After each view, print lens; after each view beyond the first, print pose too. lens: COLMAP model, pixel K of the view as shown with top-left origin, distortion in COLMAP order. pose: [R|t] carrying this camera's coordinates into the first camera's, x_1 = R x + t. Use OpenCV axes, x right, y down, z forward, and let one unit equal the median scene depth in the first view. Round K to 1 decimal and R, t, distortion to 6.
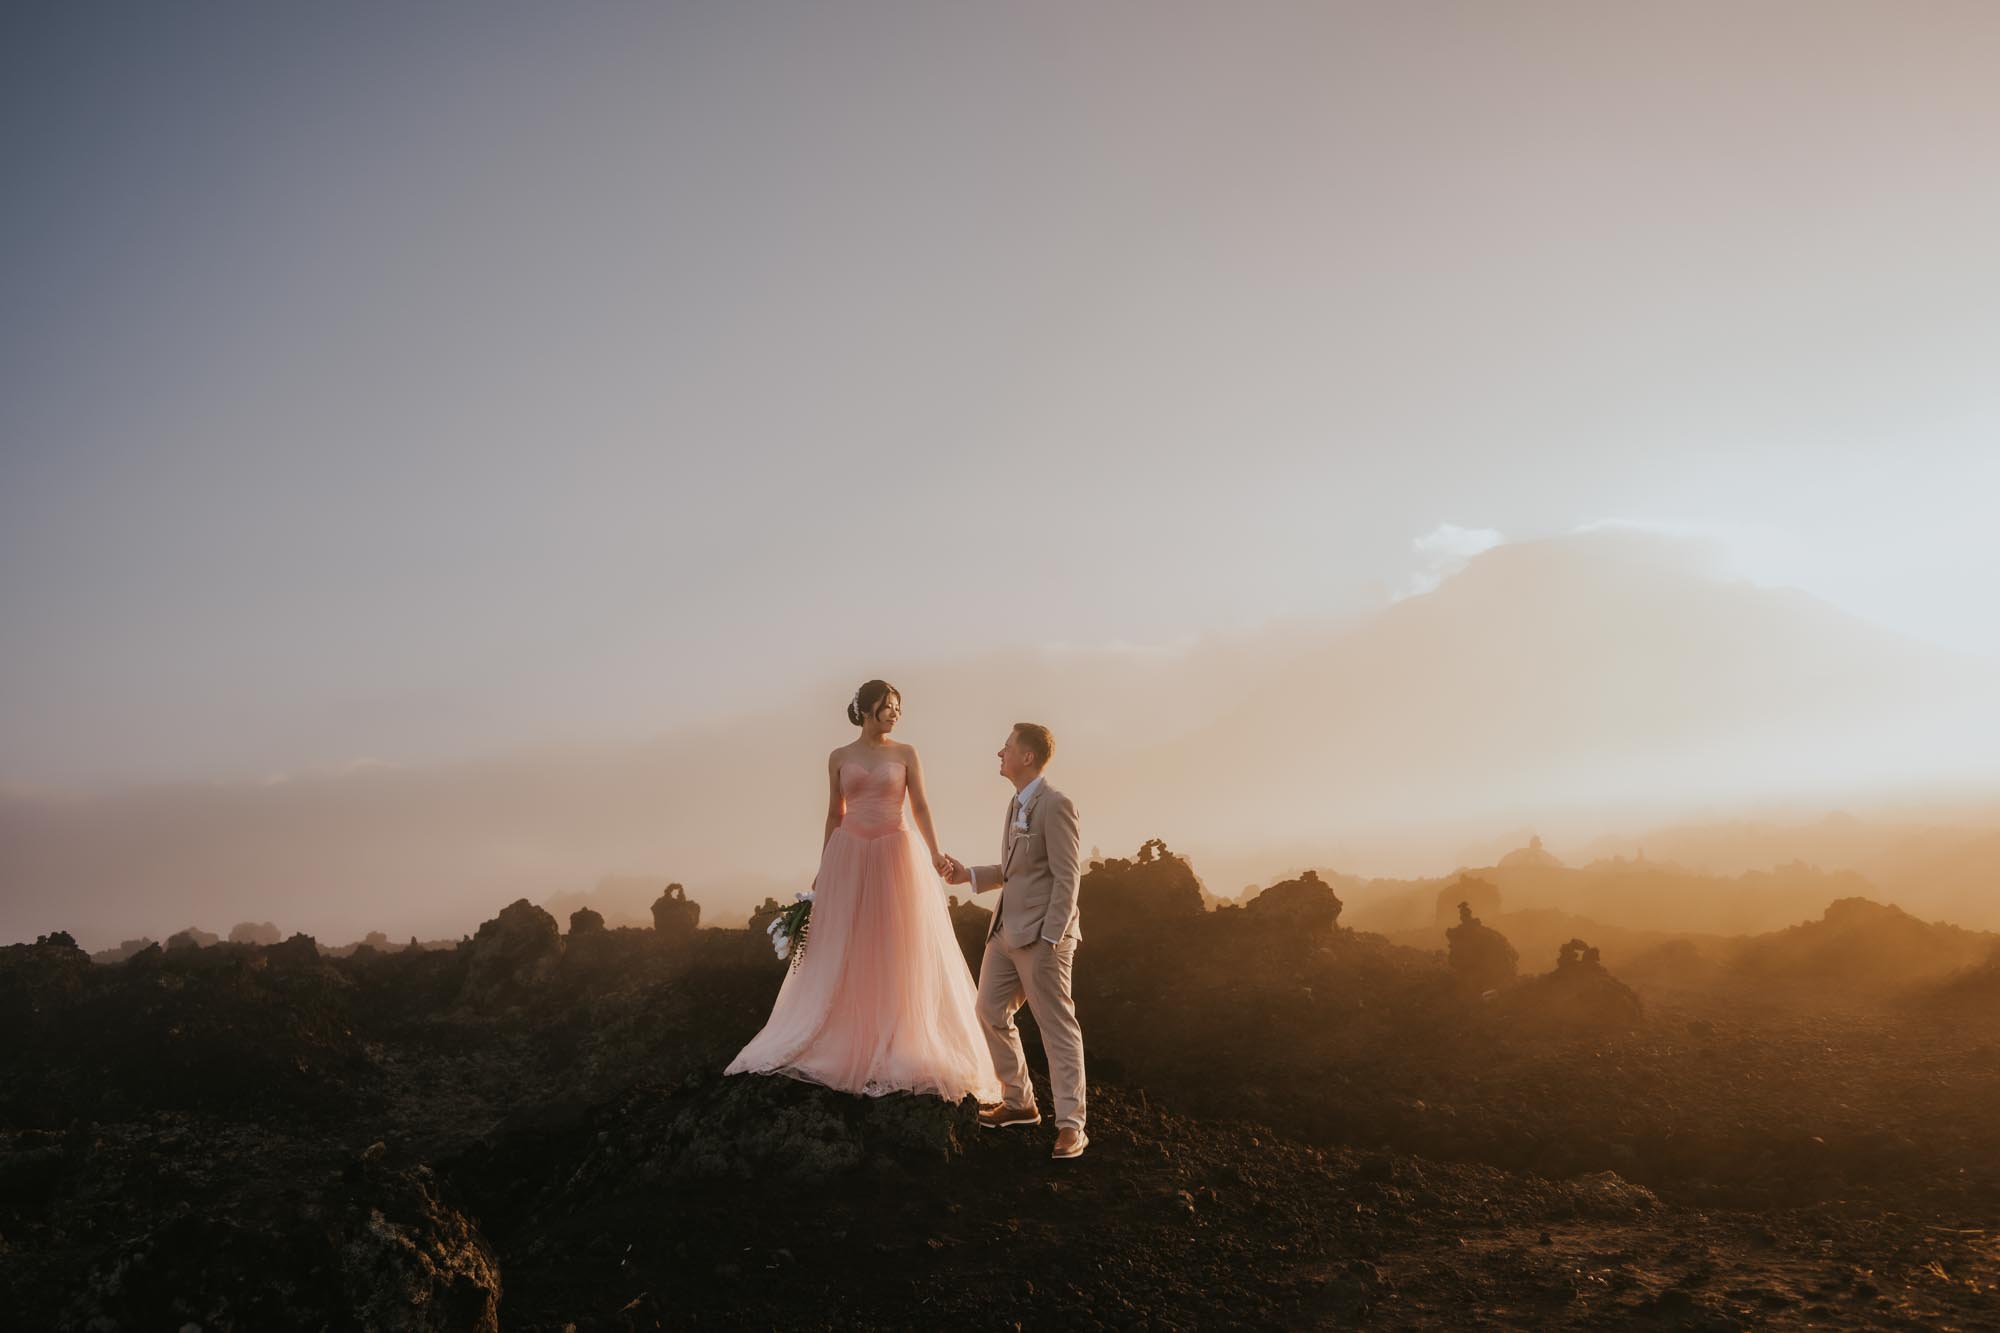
lens RADIAL K [[1585.2, 0, 994.0], [0, 1585.2, 668.3], [0, 0, 1]] dist [0.013168, -0.016515]
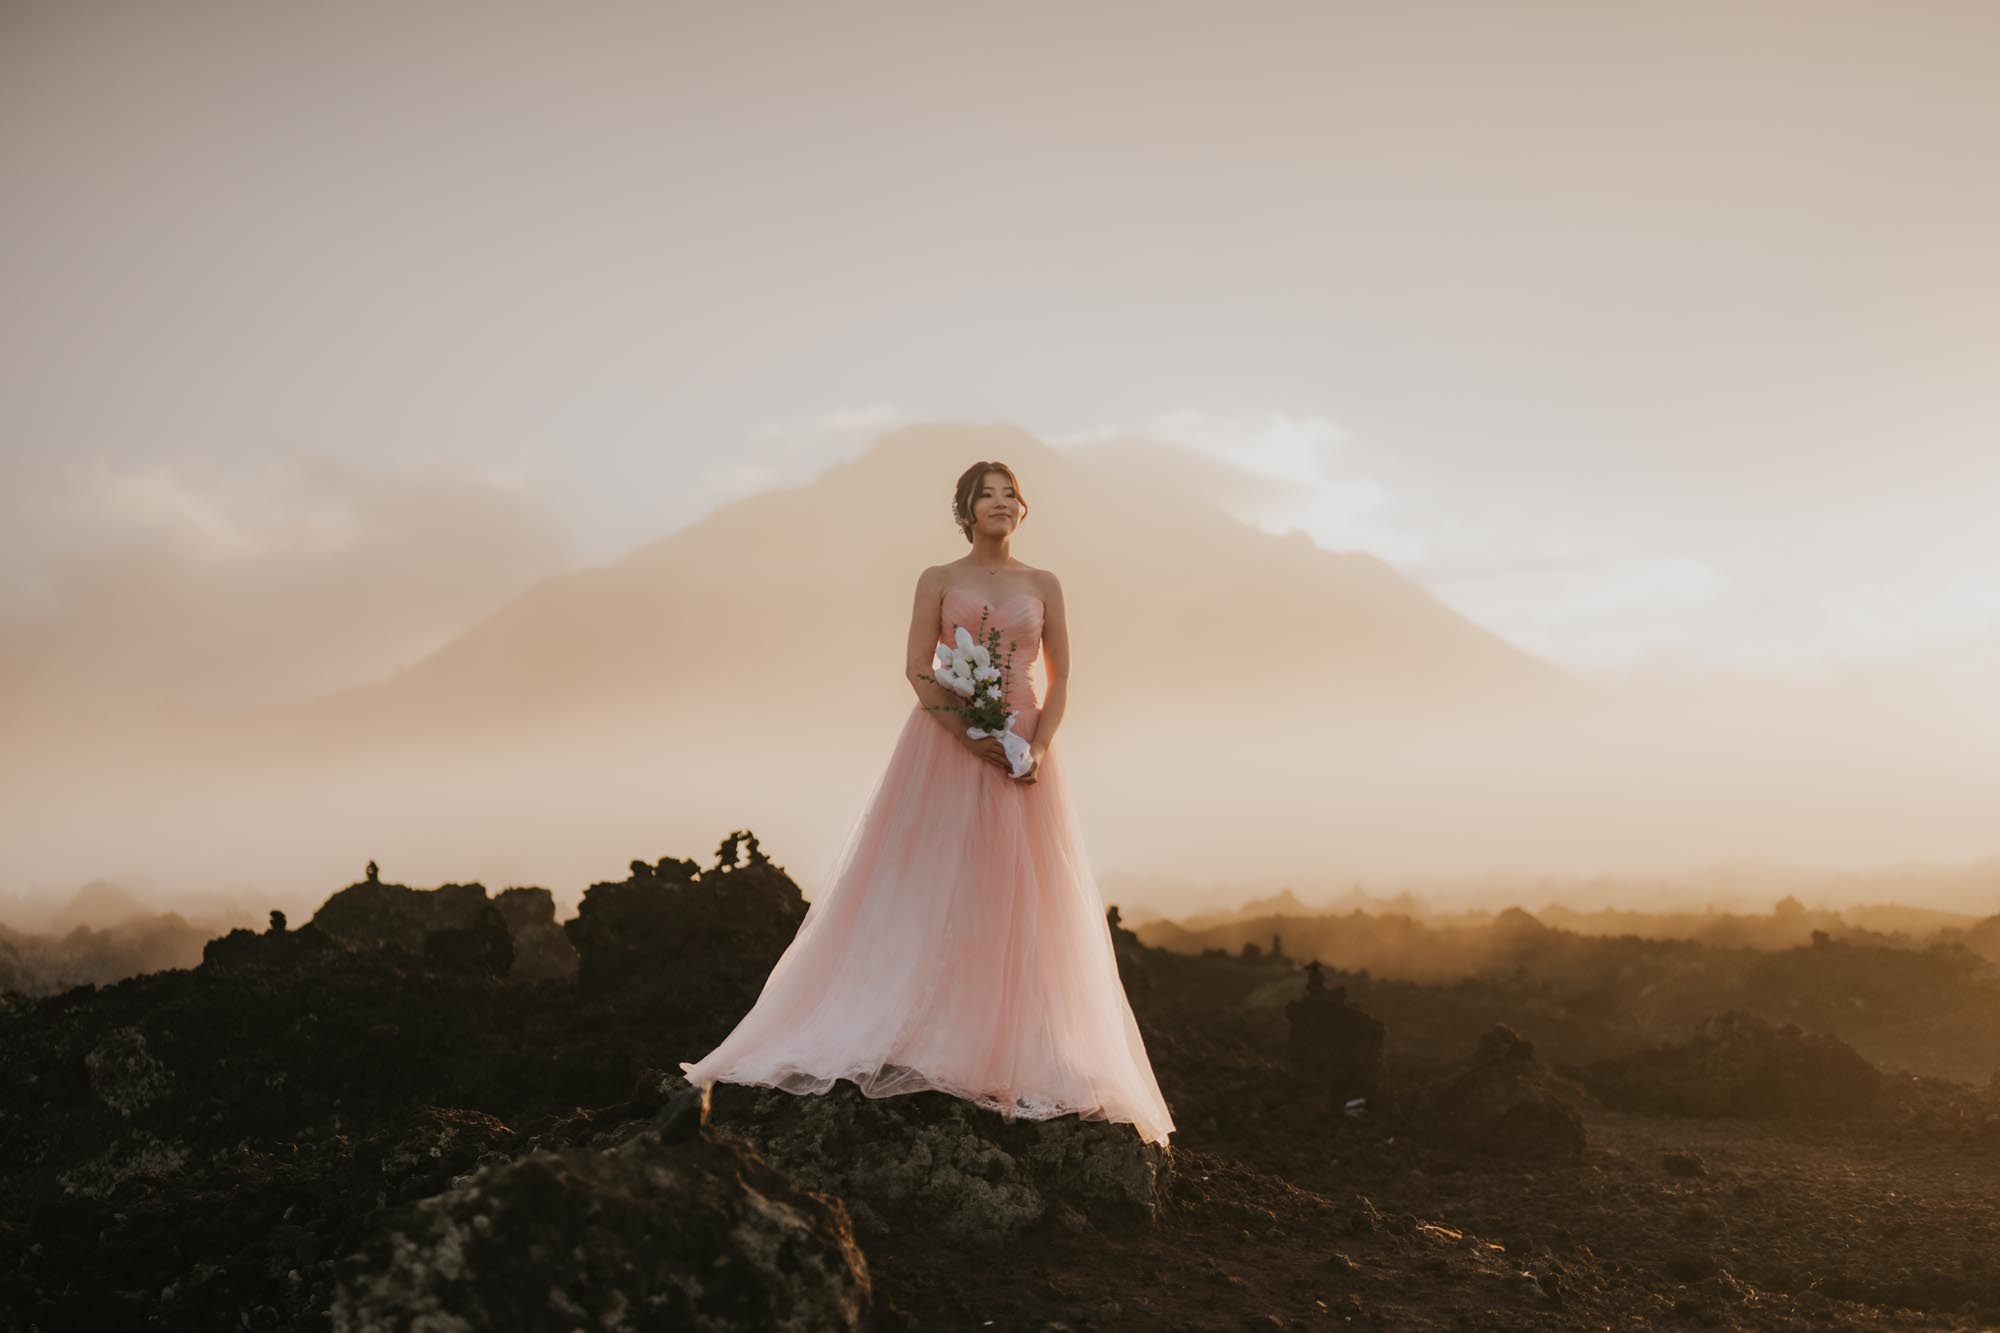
lens RADIAL K [[2885.4, 0, 995.3], [0, 2885.4, 680.9], [0, 0, 1]] dist [-0.000655, 0.000000]
pose [[0.935674, 0.104541, 0.337024, -0.409227], [-0.115182, 0.993276, 0.011675, 0.073015], [-0.333538, -0.049743, 0.941423, -0.043160]]
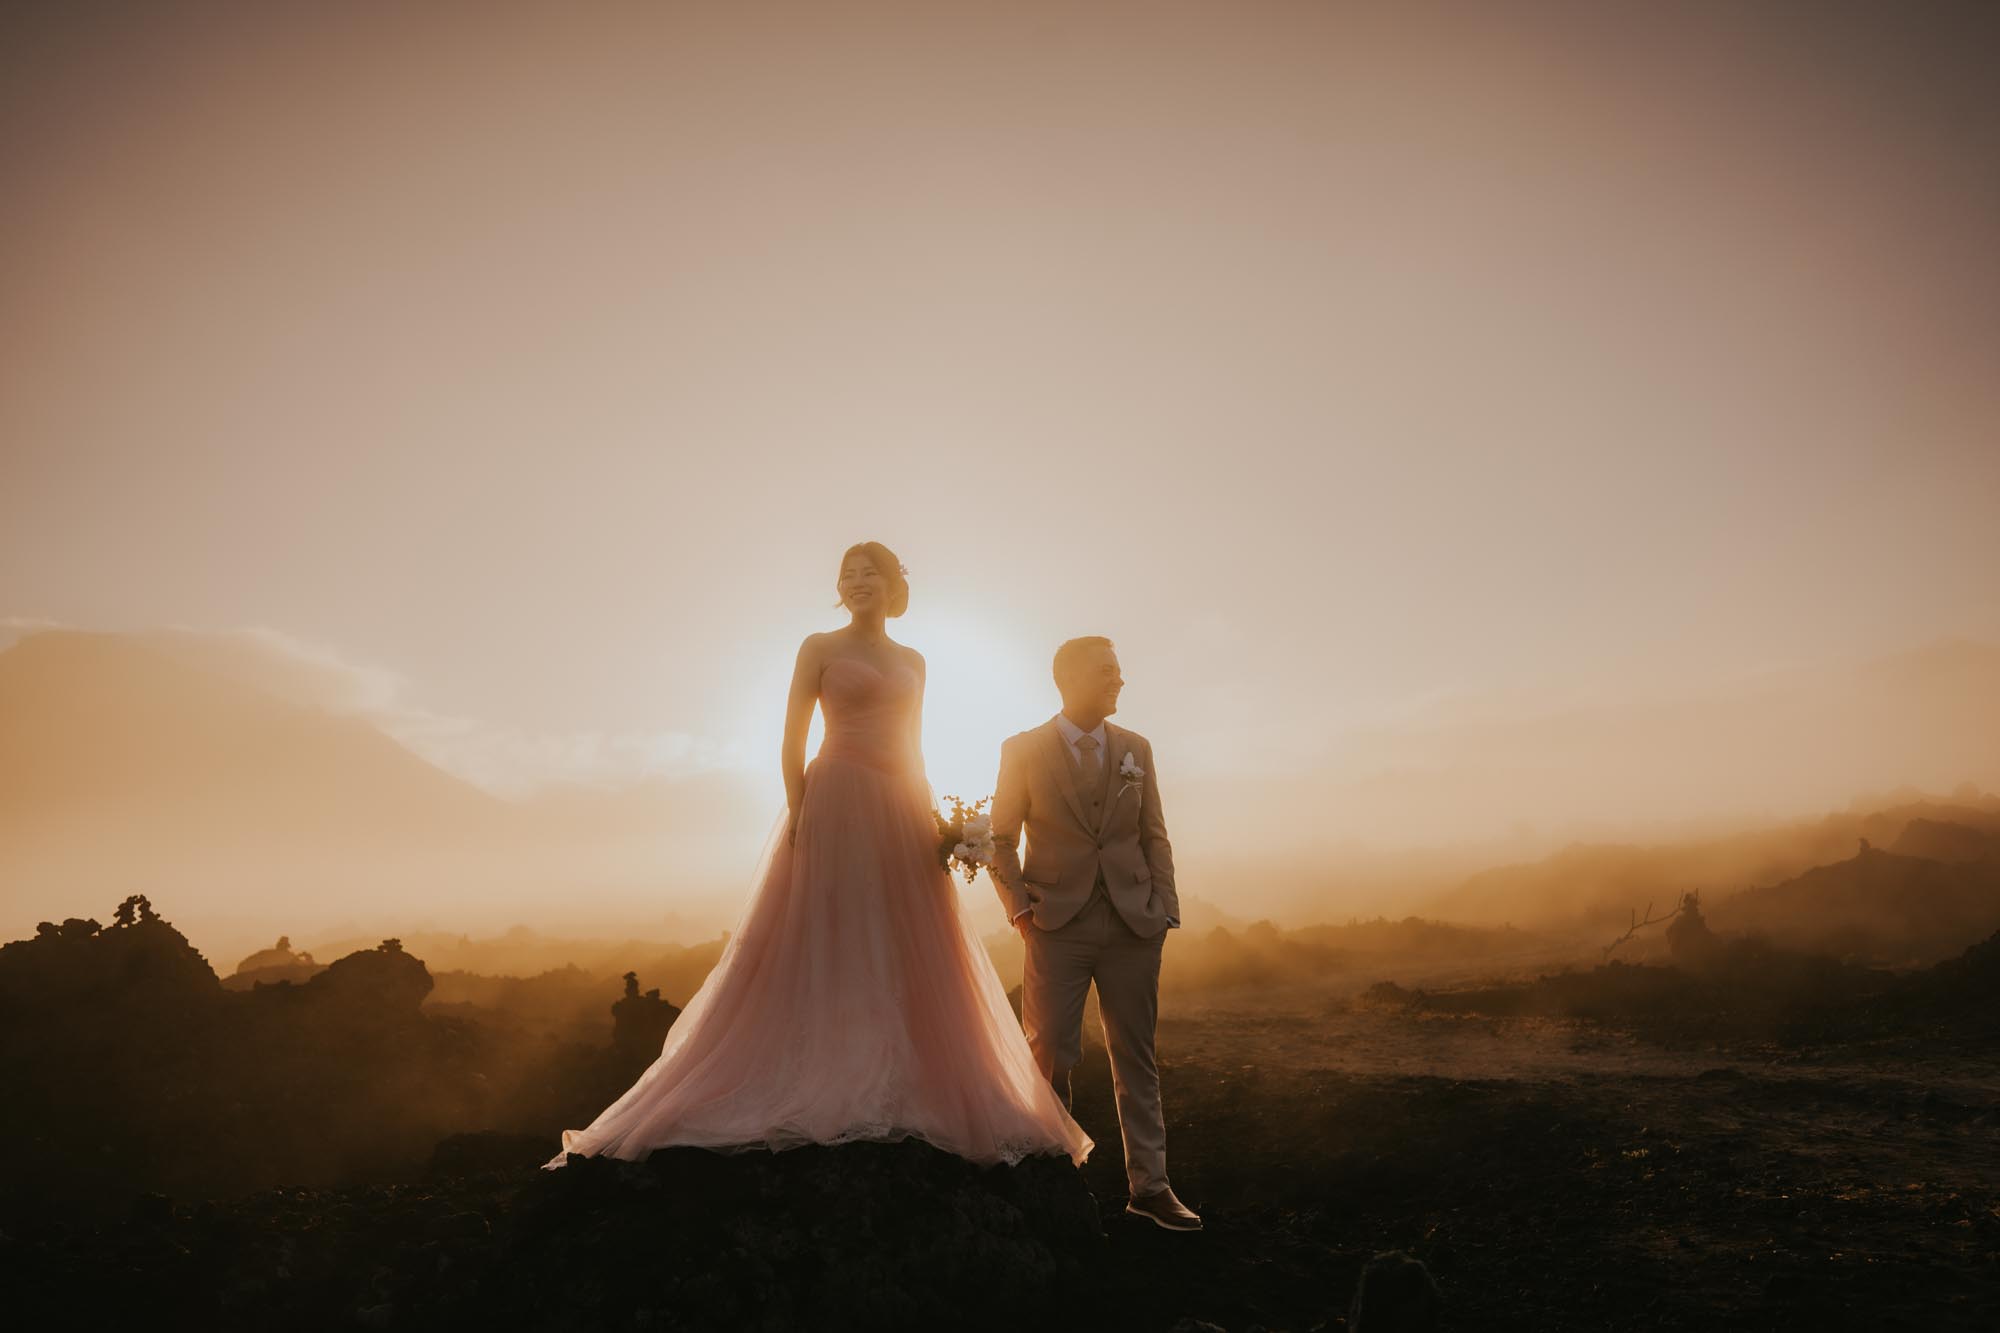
lens RADIAL K [[1585.2, 0, 998.1], [0, 1585.2, 663.6], [0, 0, 1]] dist [0.013168, -0.016515]
pose [[0.651054, 0.160929, 0.741775, -0.488253], [-0.101413, 0.986946, -0.125109, 0.125573], [-0.752226, 0.006228, 0.658876, 0.484549]]
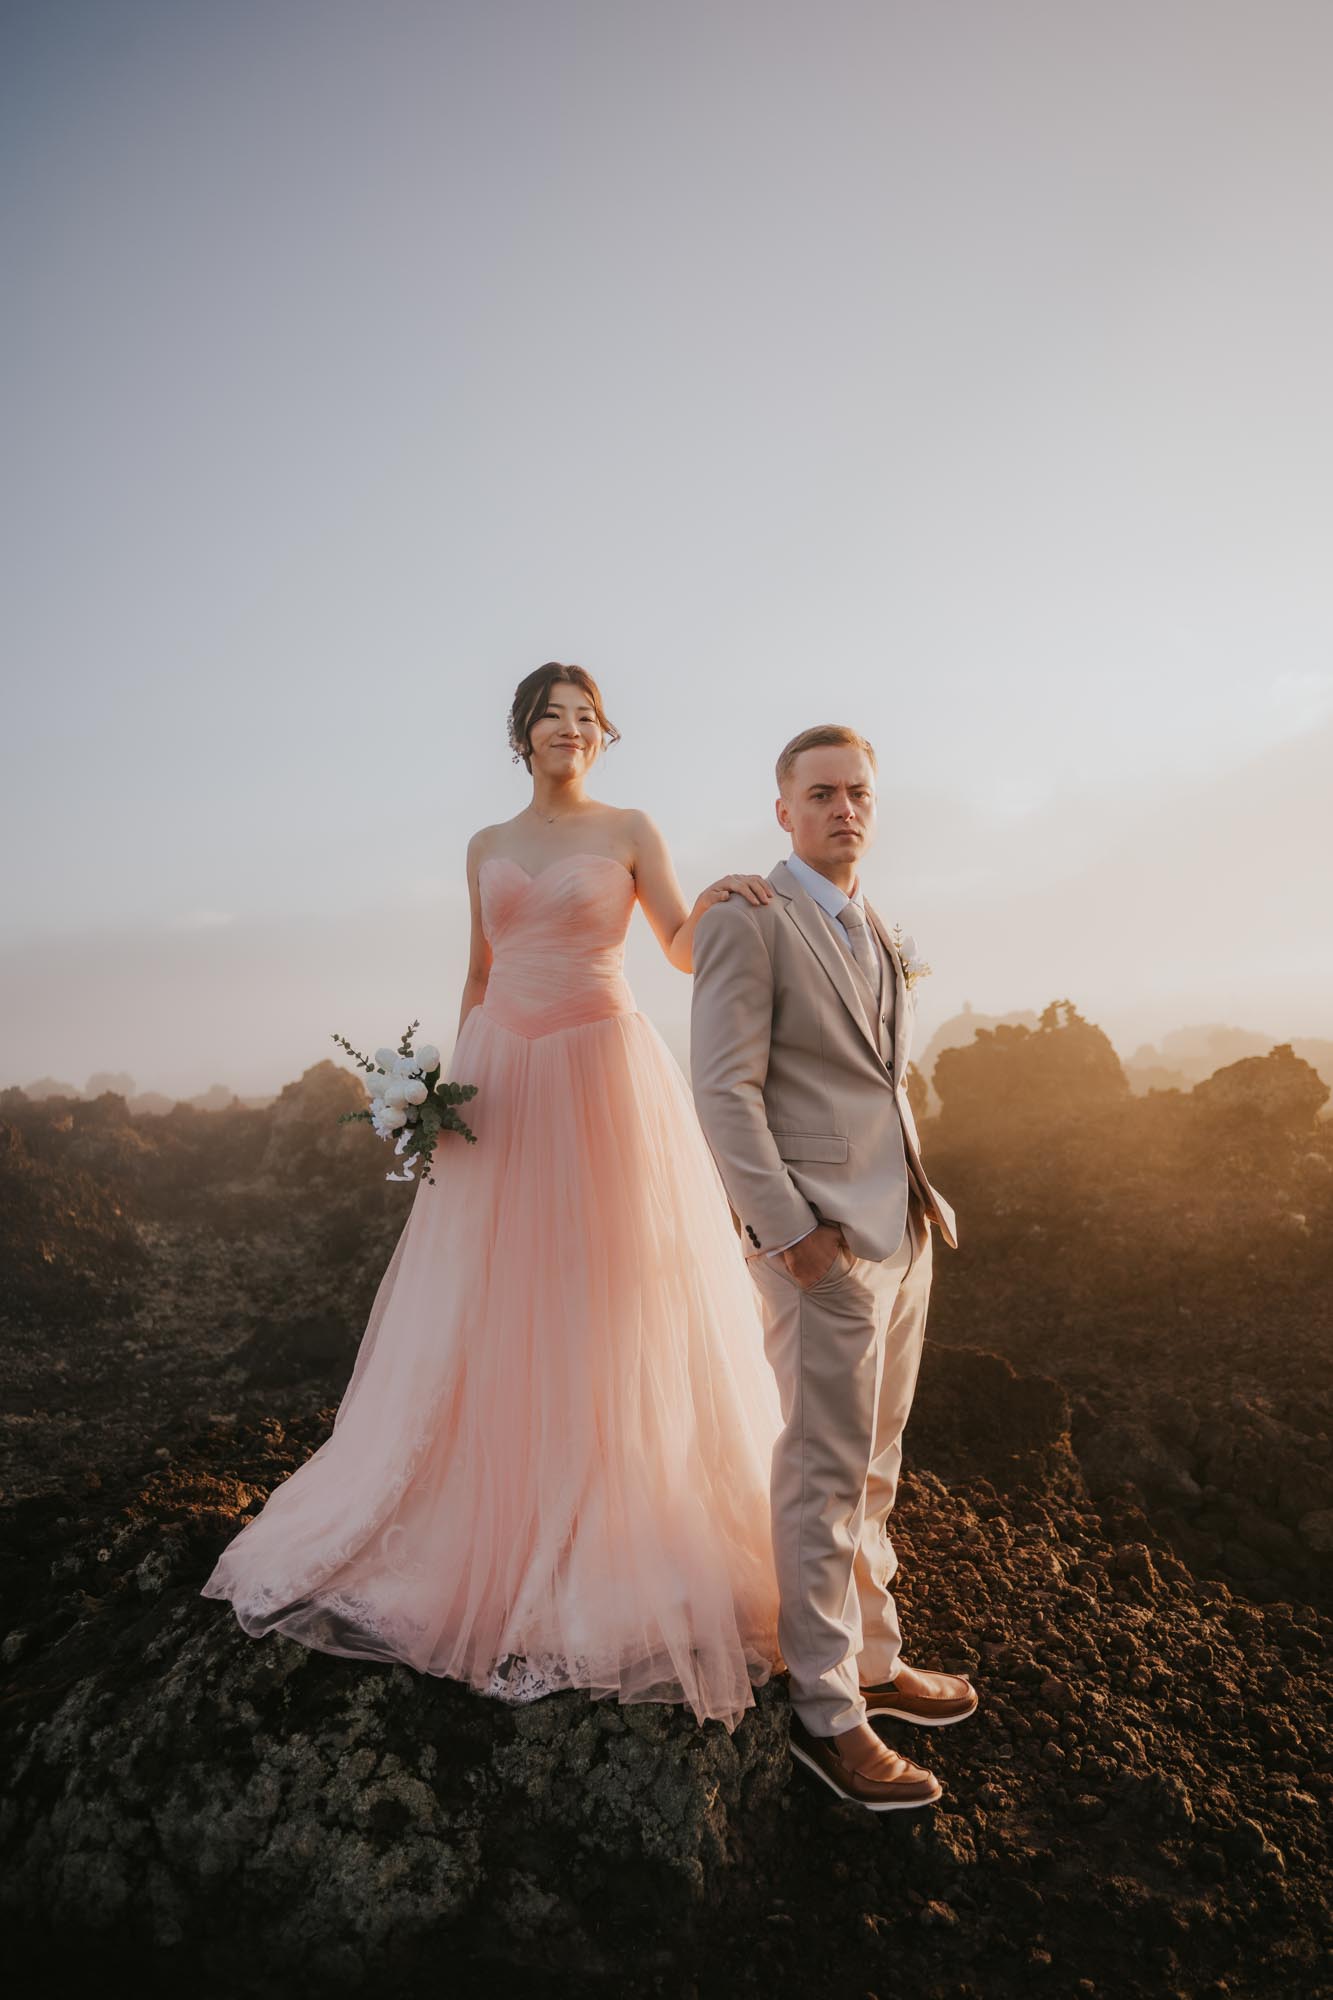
lens RADIAL K [[1585.2, 0, 669.5], [0, 1585.2, 992.3], [0, 0, 1]] dist [0.013168, -0.016515]
pose [[0.993313, 0.001466, -0.115439, 0.005250], [0.011144, 0.994032, 0.108514, 0.045972], [0.114910, -0.109075, 0.987369, 0.531621]]
